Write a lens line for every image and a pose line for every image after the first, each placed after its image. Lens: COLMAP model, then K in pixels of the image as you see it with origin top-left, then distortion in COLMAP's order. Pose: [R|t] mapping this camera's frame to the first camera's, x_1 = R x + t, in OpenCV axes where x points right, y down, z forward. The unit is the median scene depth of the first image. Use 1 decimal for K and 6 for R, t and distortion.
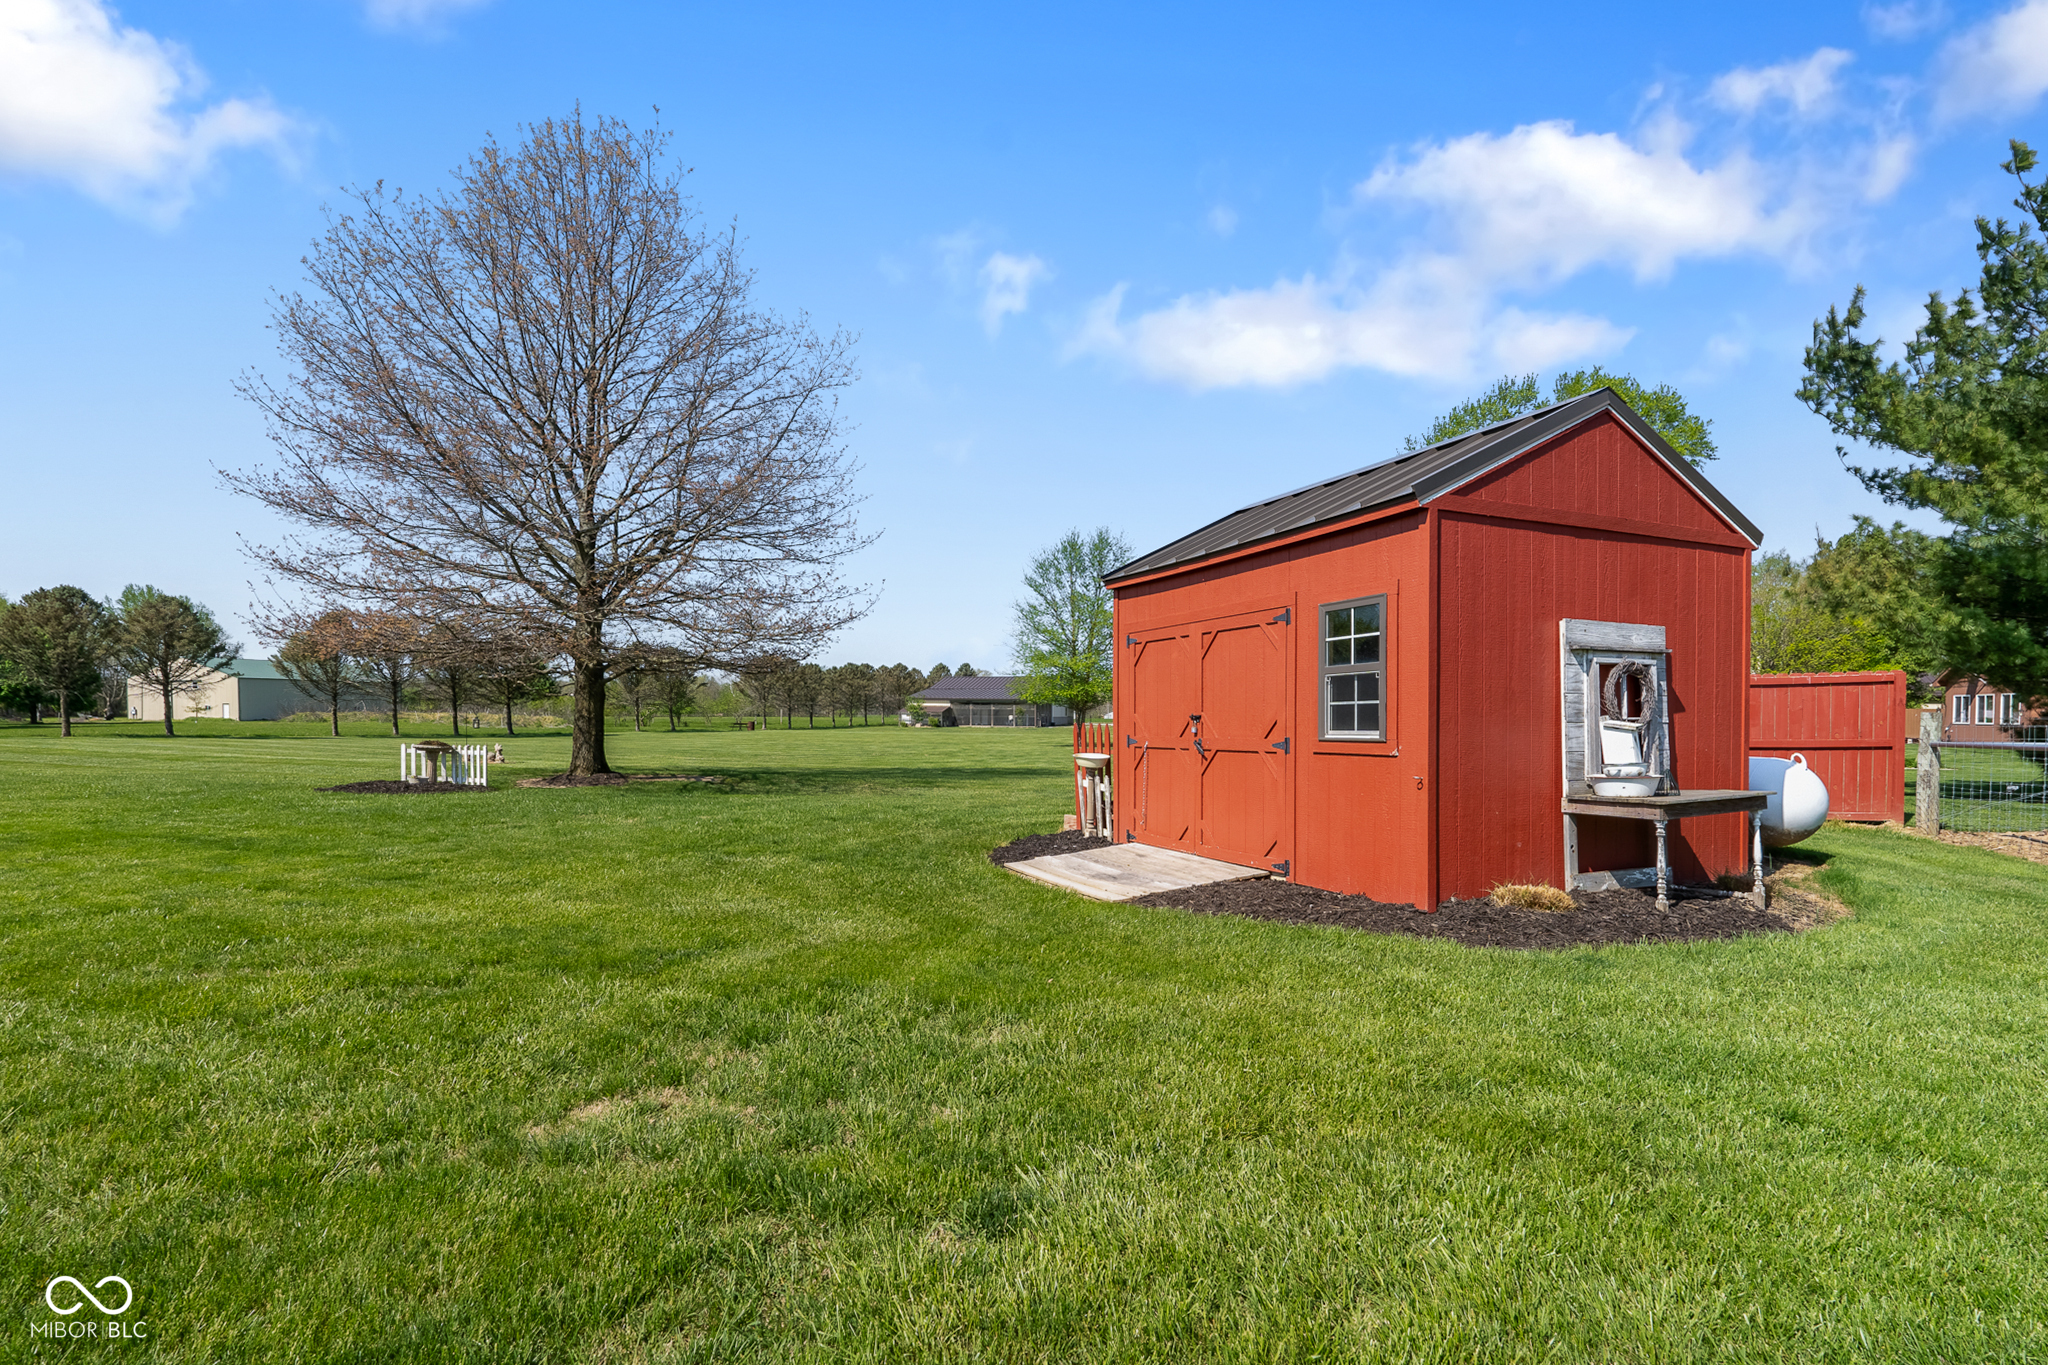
lens RADIAL K [[951.1, 0, 1017.9], [0, 951.1, 750.2], [0, 0, 1]] dist [0.002481, 0.000275]
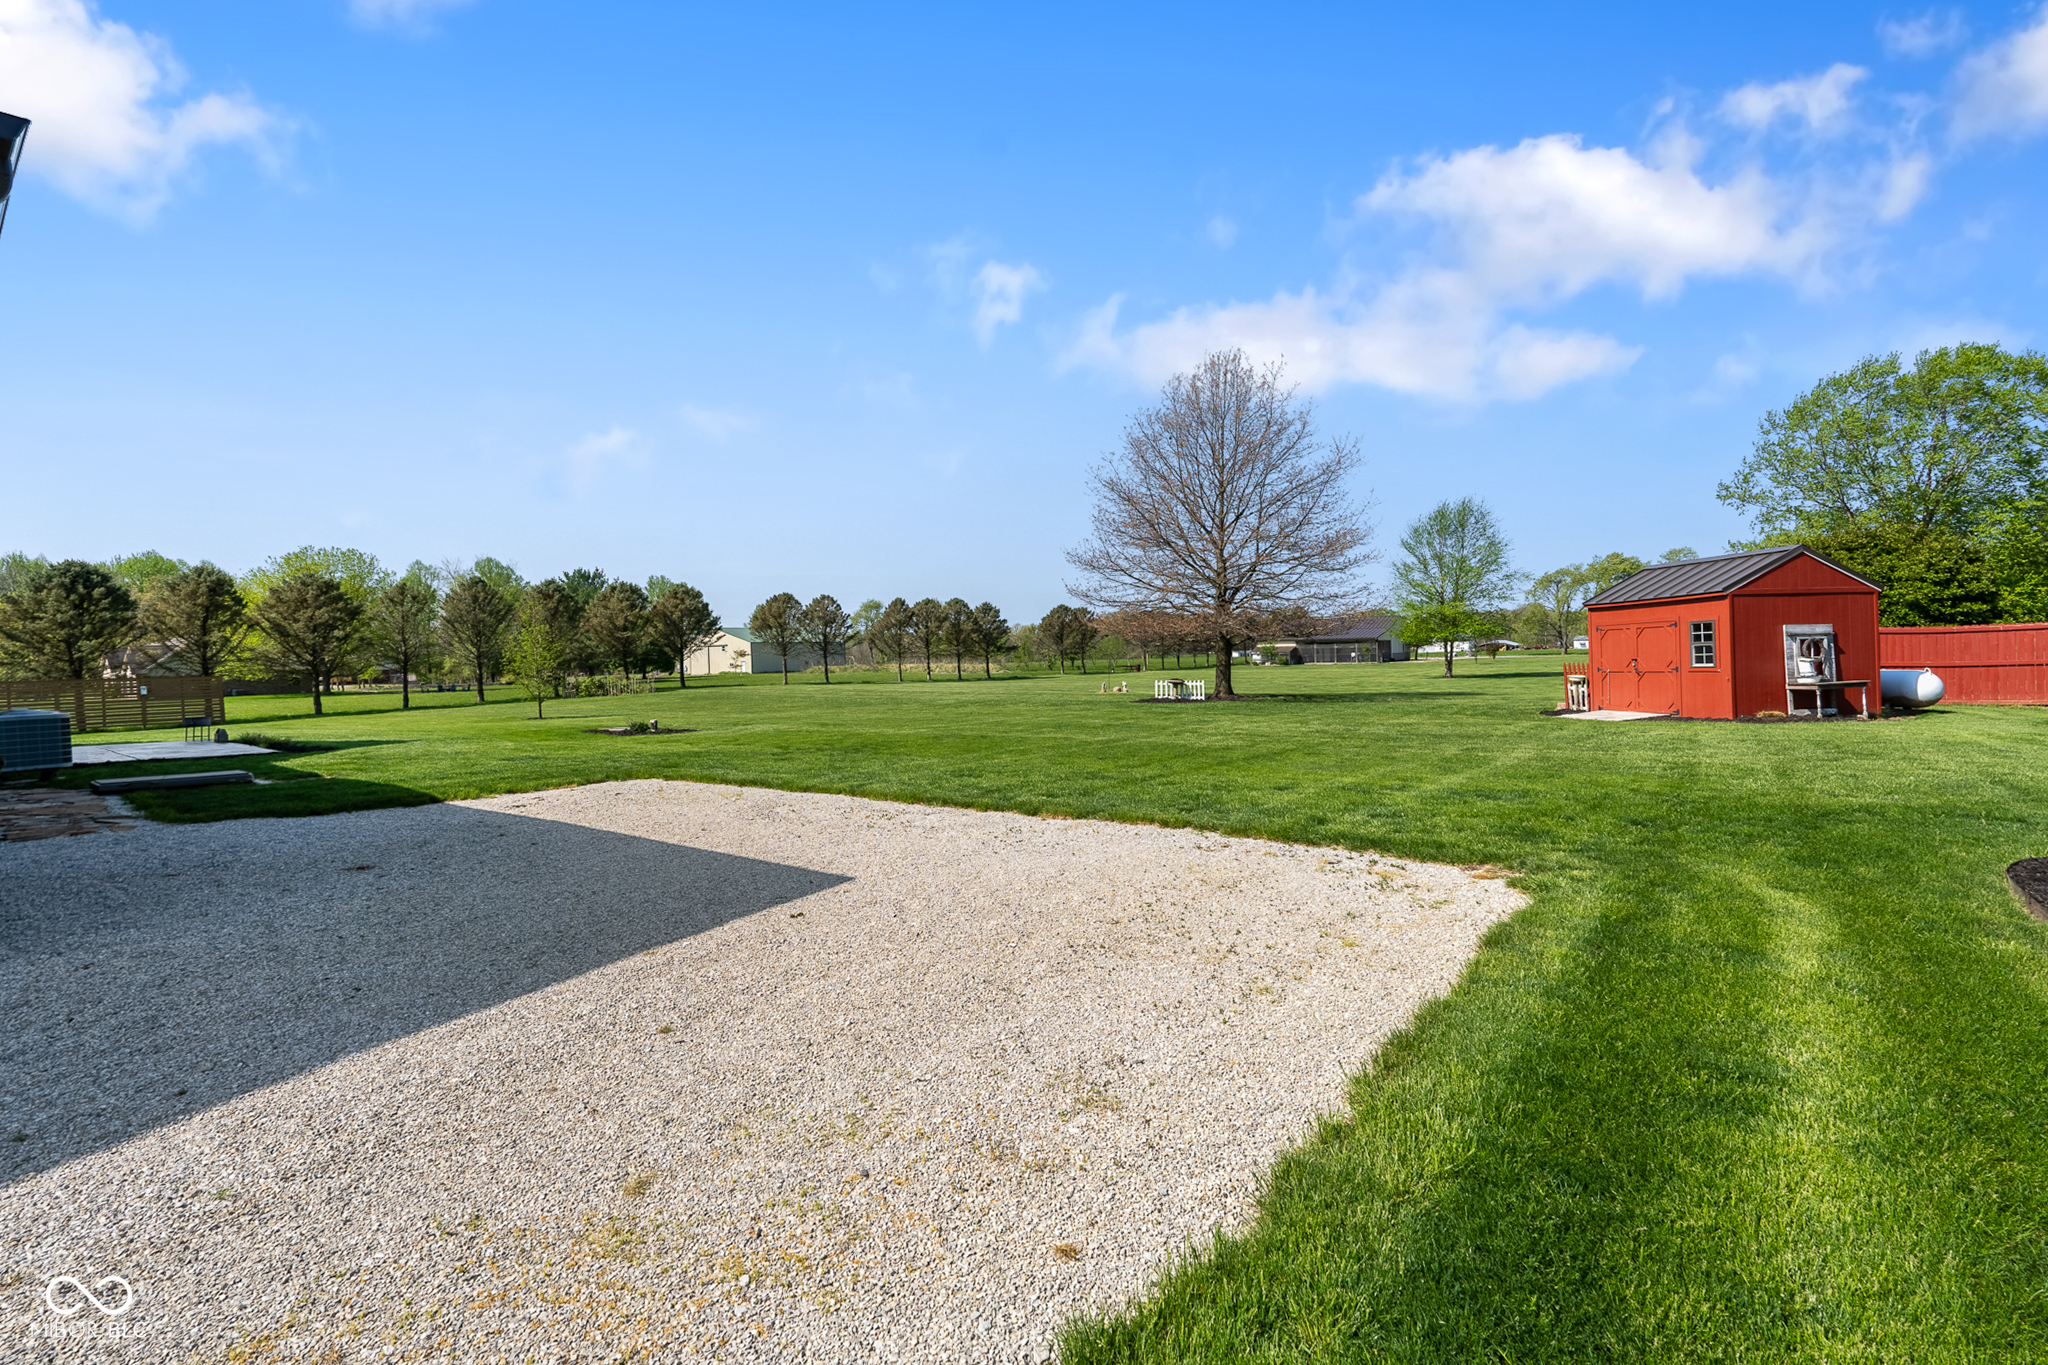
lens RADIAL K [[904.7, 0, 1024.0], [0, 904.7, 682.5], [0, 0, 1]] dist [-0.000345, 0.000284]
pose [[0.949800, -0.018158, -0.312330, -0.613997], [0.016139, 0.999829, -0.009051, 0.023547], [0.312441, 0.003556, 0.949930, -1.841596]]
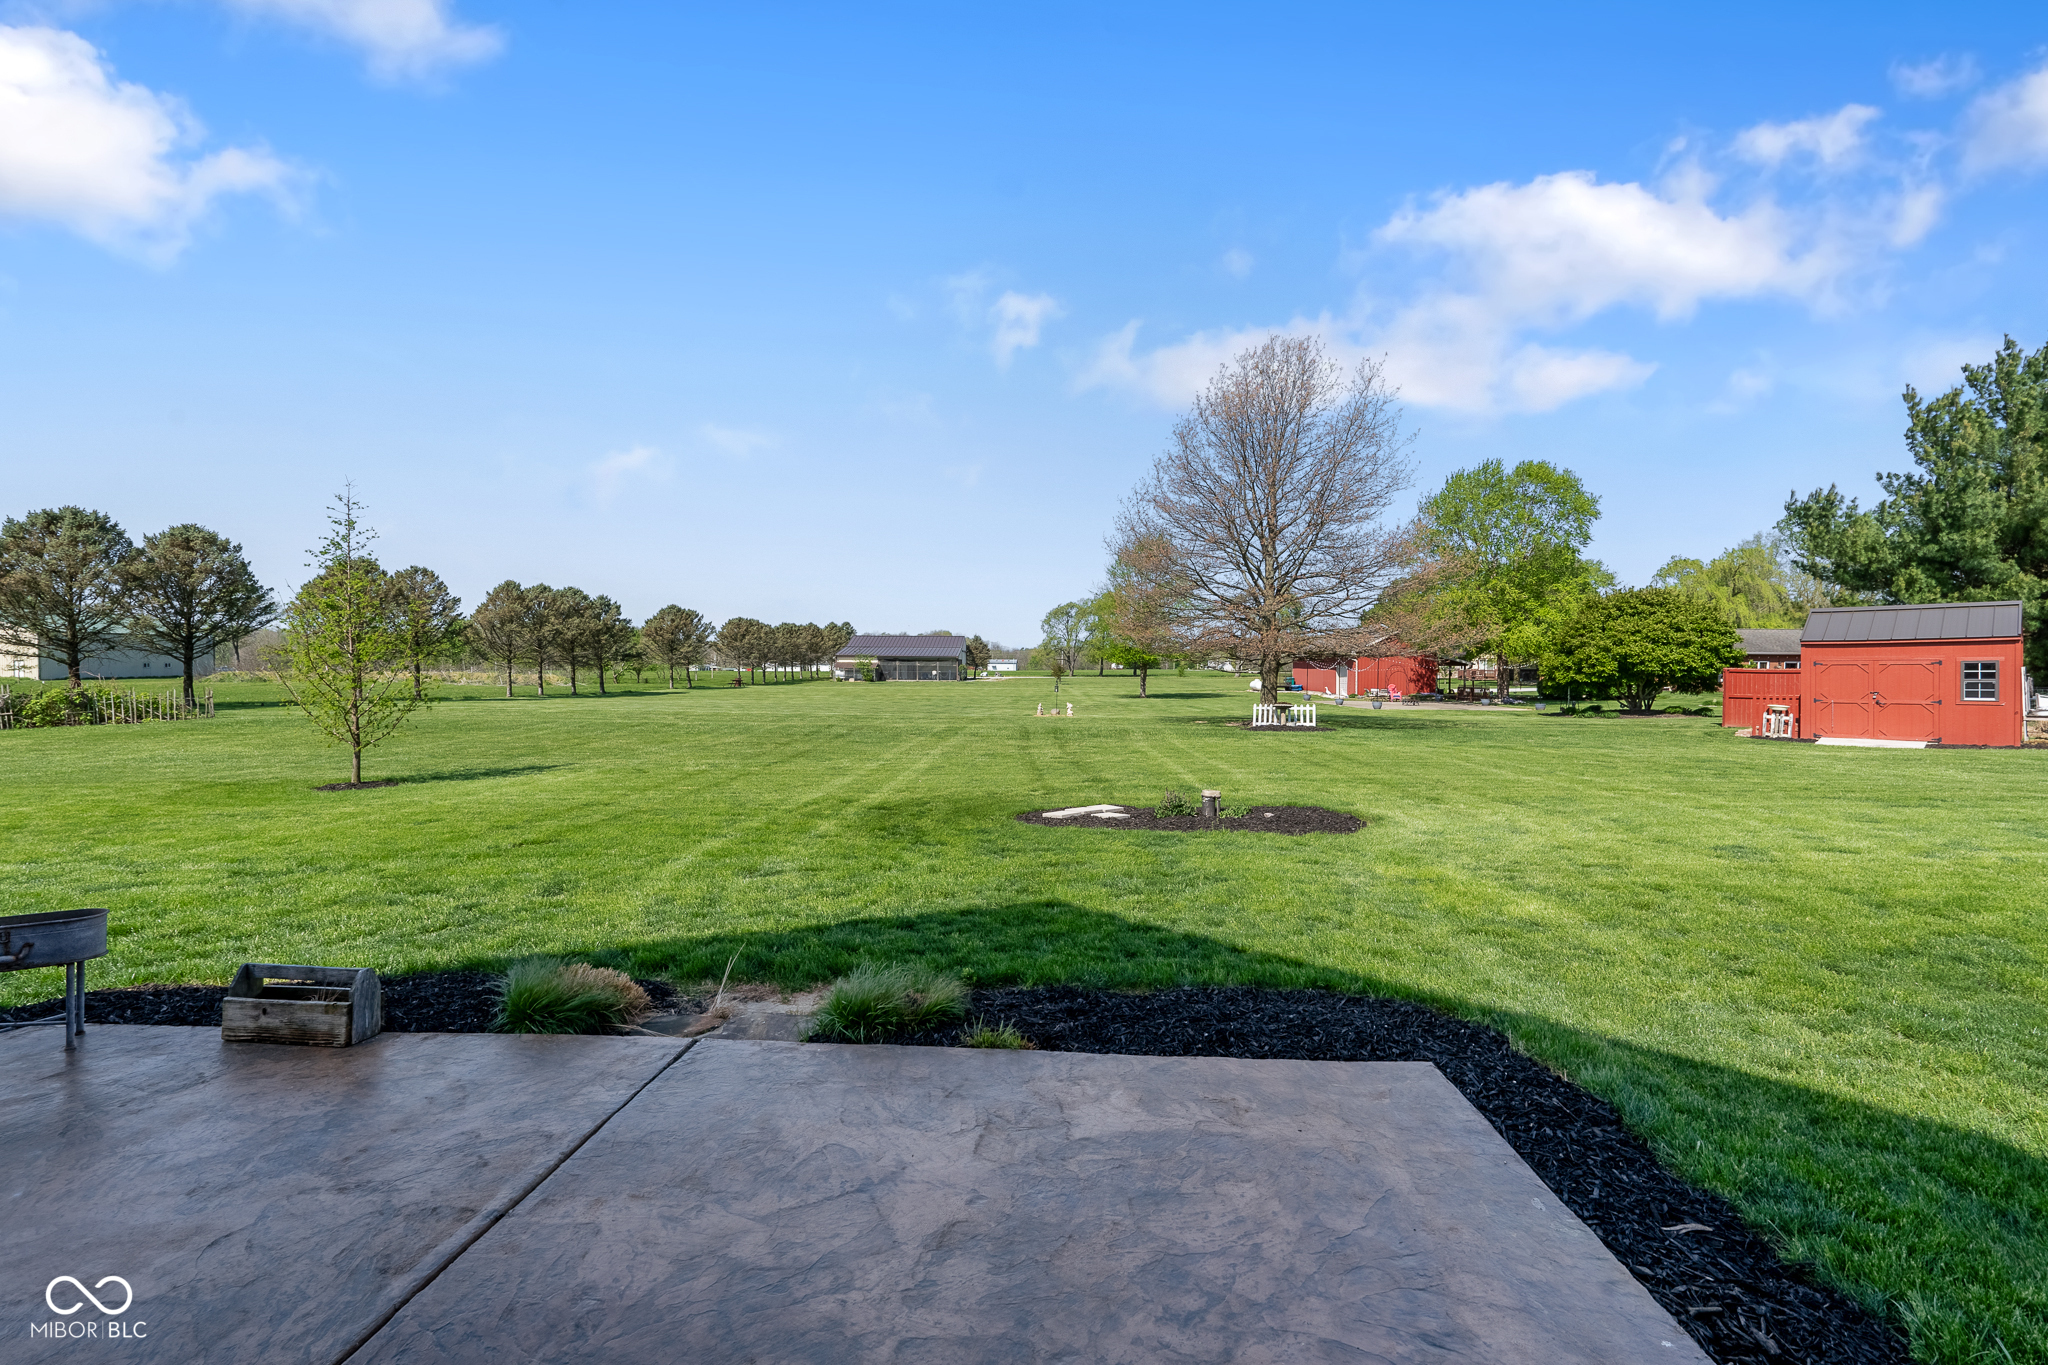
lens RADIAL K [[904.7, 0, 1024.0], [0, 904.7, 682.5], [0, 0, 1]] dist [-0.000345, 0.000284]
pose [[0.958623, -0.004514, 0.284643, -2.986323], [0.009889, 0.999799, -0.017448, -0.041099], [-0.284507, 0.019541, 0.958475, -0.898512]]
